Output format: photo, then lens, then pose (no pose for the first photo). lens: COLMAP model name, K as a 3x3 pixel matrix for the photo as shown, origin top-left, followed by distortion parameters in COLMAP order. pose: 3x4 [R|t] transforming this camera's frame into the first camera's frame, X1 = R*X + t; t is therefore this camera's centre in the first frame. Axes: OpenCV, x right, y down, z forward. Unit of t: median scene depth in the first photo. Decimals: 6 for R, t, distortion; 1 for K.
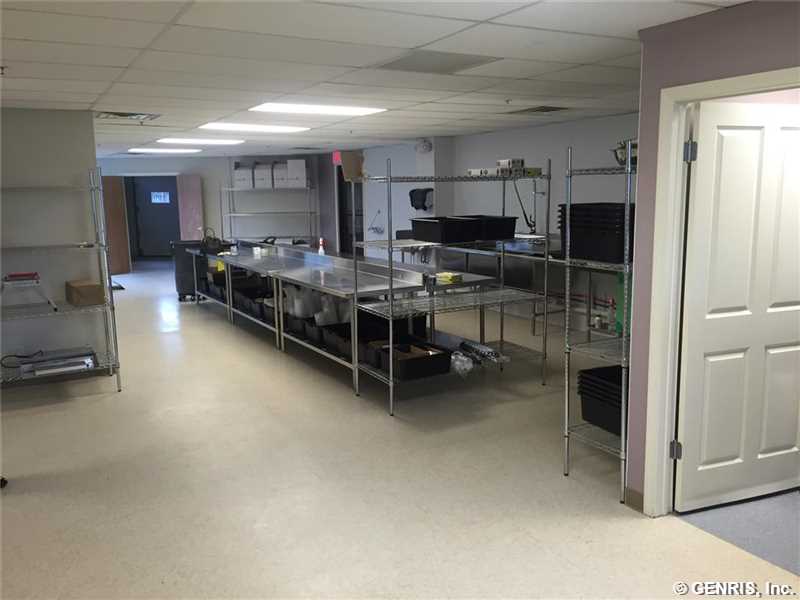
lens RADIAL K [[688.9, 0, 394.8], [0, 688.9, 299.0], [0, 0, 1]] dist [0.057026, -0.018000]
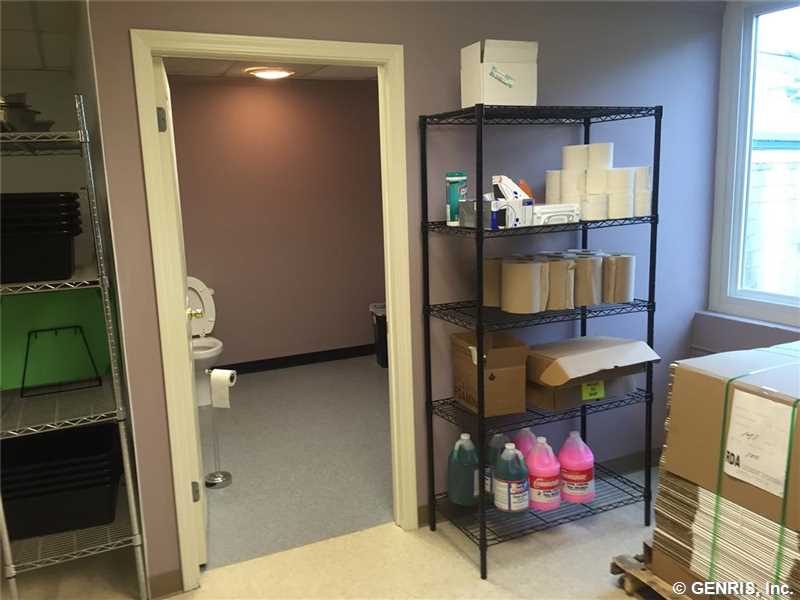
lens RADIAL K [[688.9, 0, 394.8], [0, 688.9, 299.0], [0, 0, 1]] dist [0.057026, -0.018000]
pose [[0.086983, -0.159643, 0.983335, -0.322207], [0.191500, 0.971347, 0.140757, -0.067981], [-0.977631, 0.176066, 0.115063, 0.623711]]
